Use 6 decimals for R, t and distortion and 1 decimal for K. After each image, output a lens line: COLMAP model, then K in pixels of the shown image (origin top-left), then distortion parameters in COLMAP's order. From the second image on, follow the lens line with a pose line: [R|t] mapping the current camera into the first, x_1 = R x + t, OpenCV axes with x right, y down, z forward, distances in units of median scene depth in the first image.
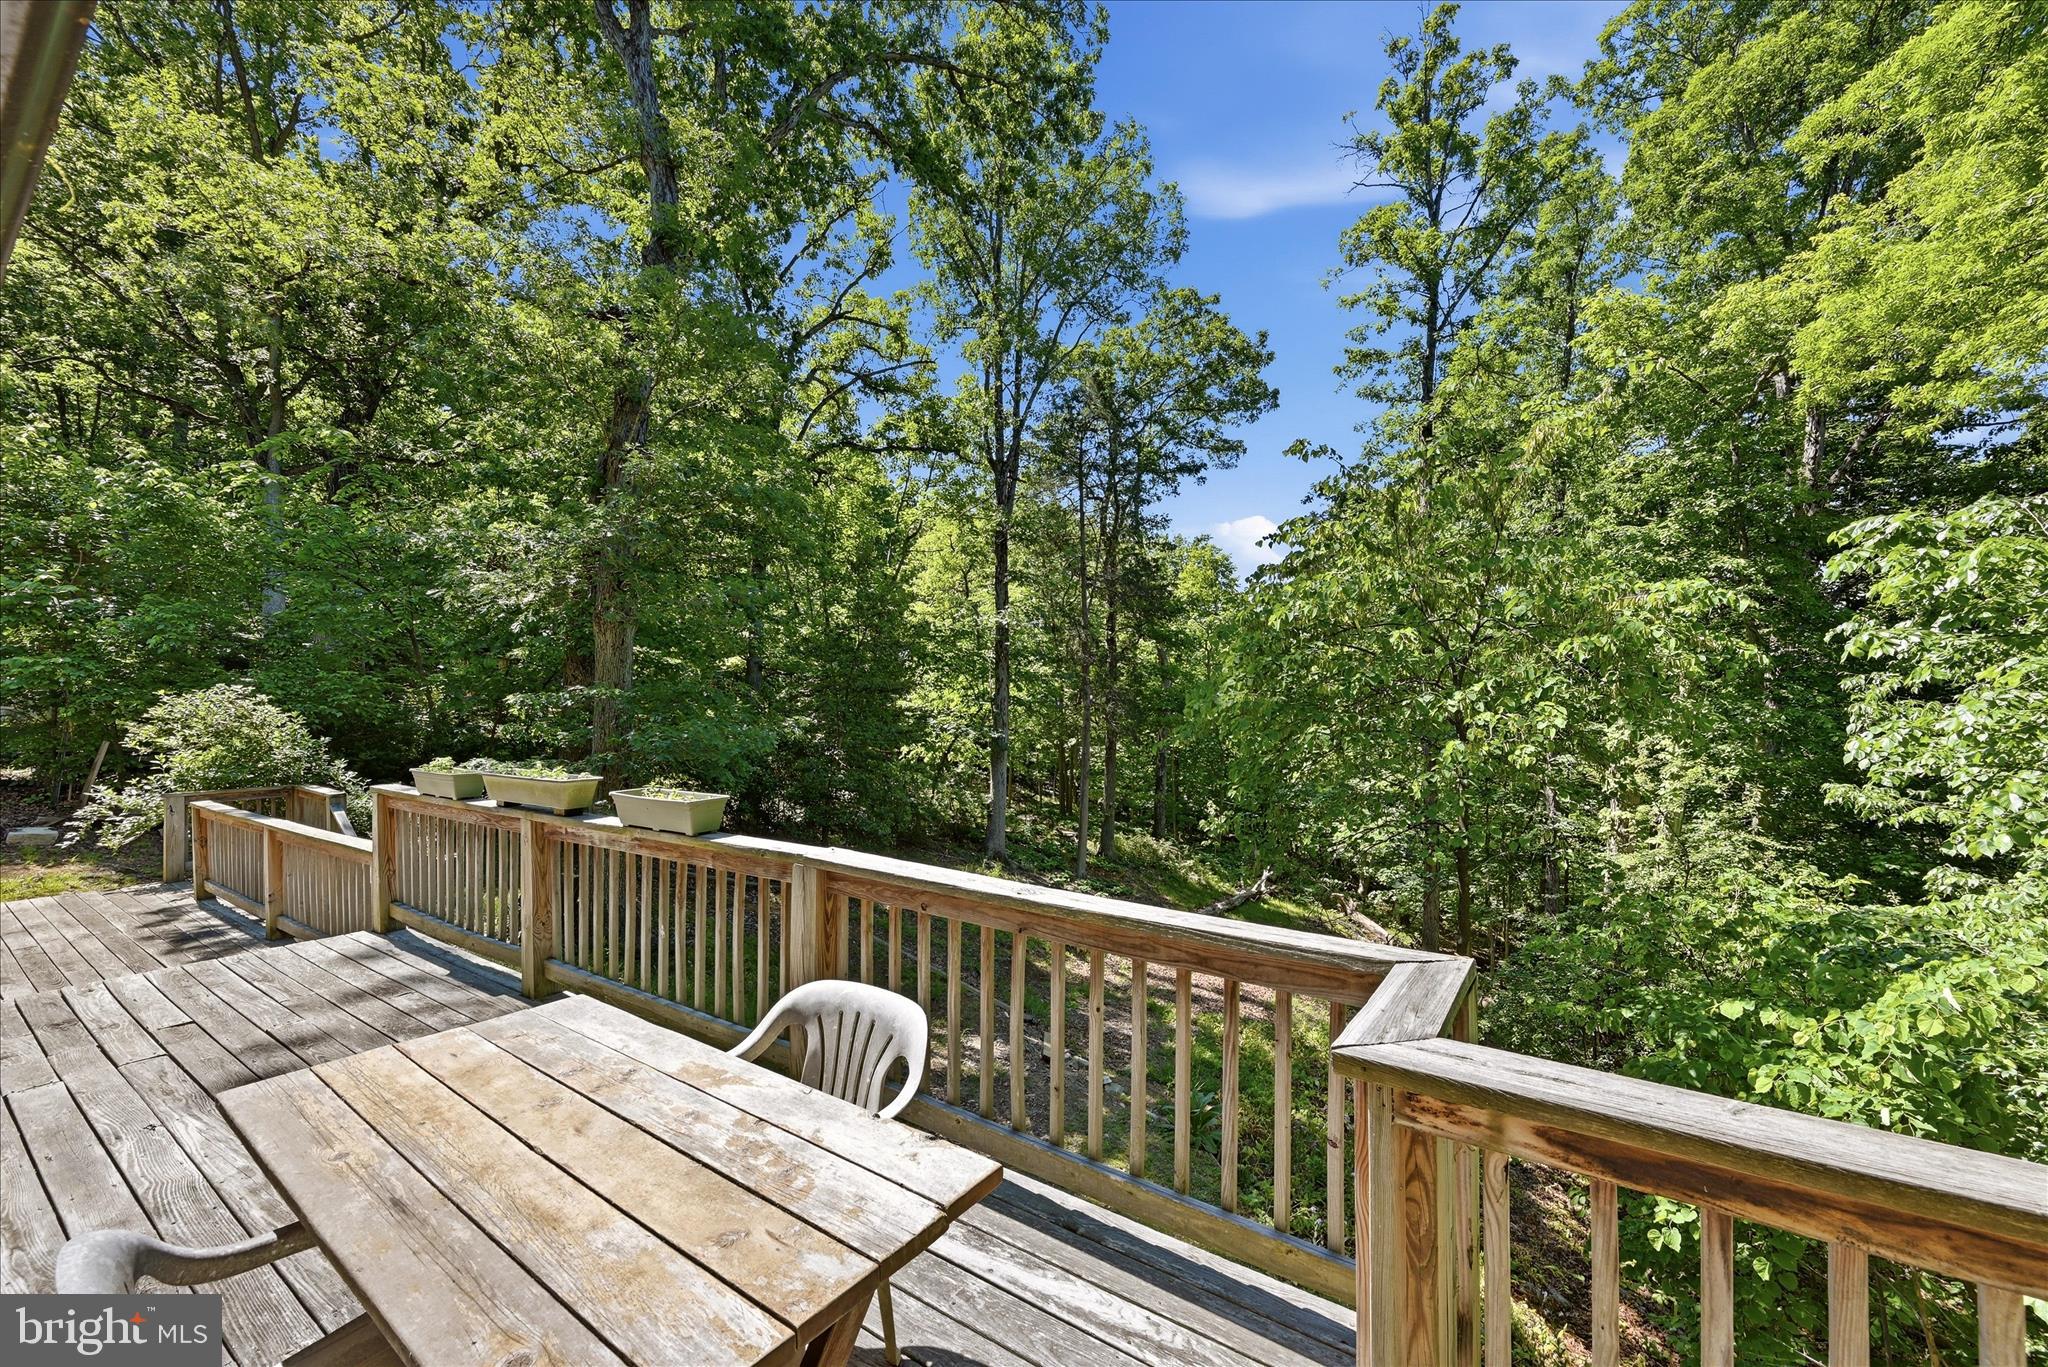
lens RADIAL K [[821.6, 0, 1032.6], [0, 821.6, 681.9], [0, 0, 1]] dist [-0.003661, -0.000425]
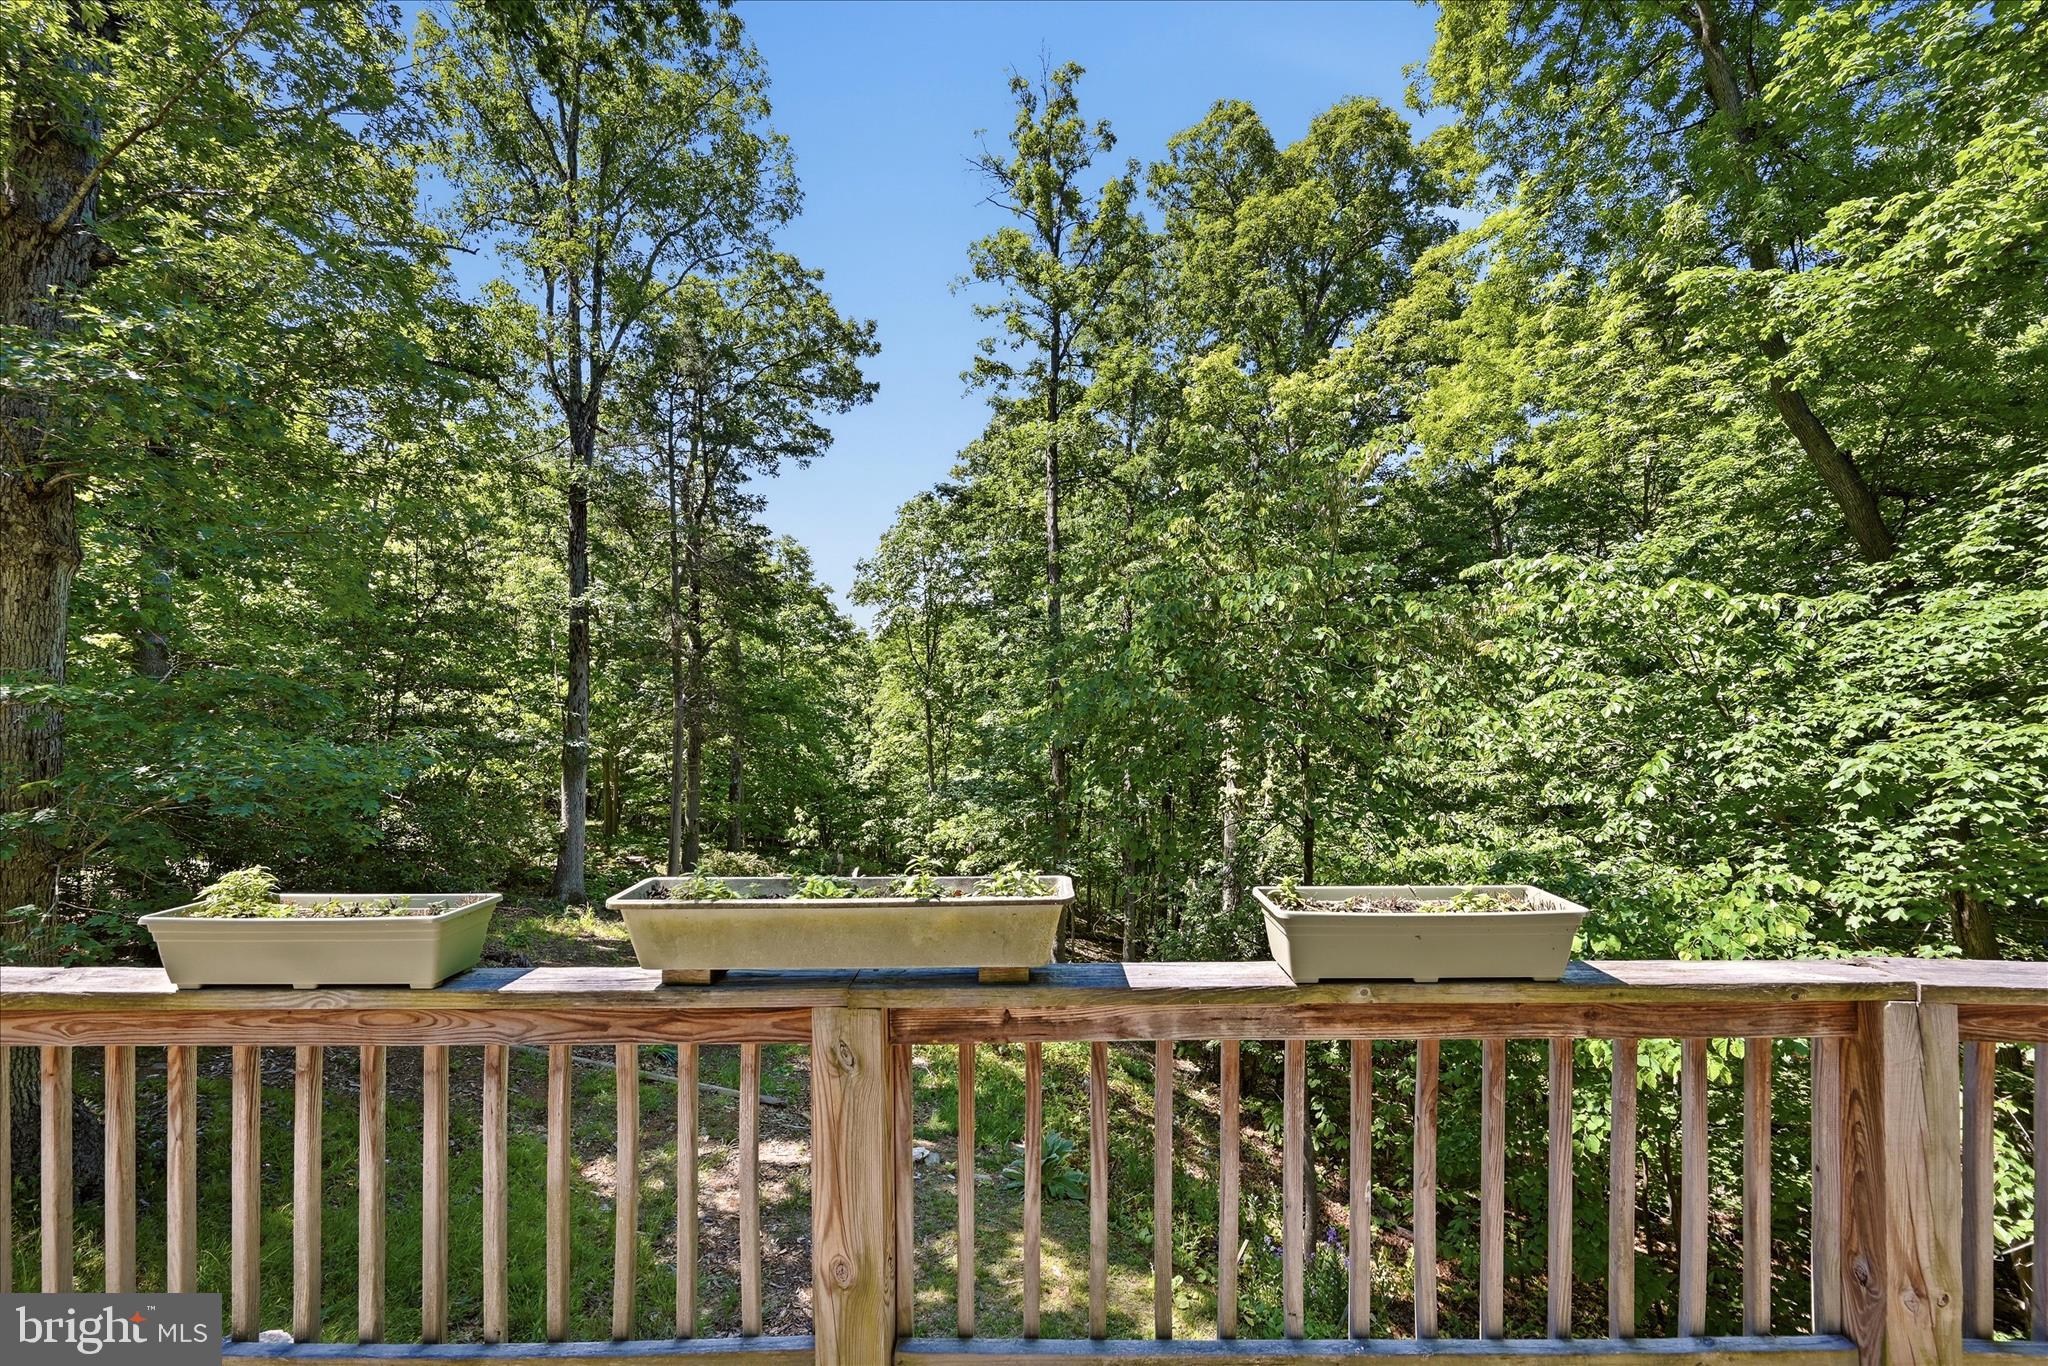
lens RADIAL K [[821.6, 0, 1032.2], [0, 821.6, 674.9], [0, 0, 1]] dist [-0.003661, -0.000425]
pose [[0.826719, 0.006959, 0.562572, -0.133689], [-0.002684, 0.999961, -0.008426, 0.002334], [-0.562609, 0.005456, 0.826705, 0.107984]]
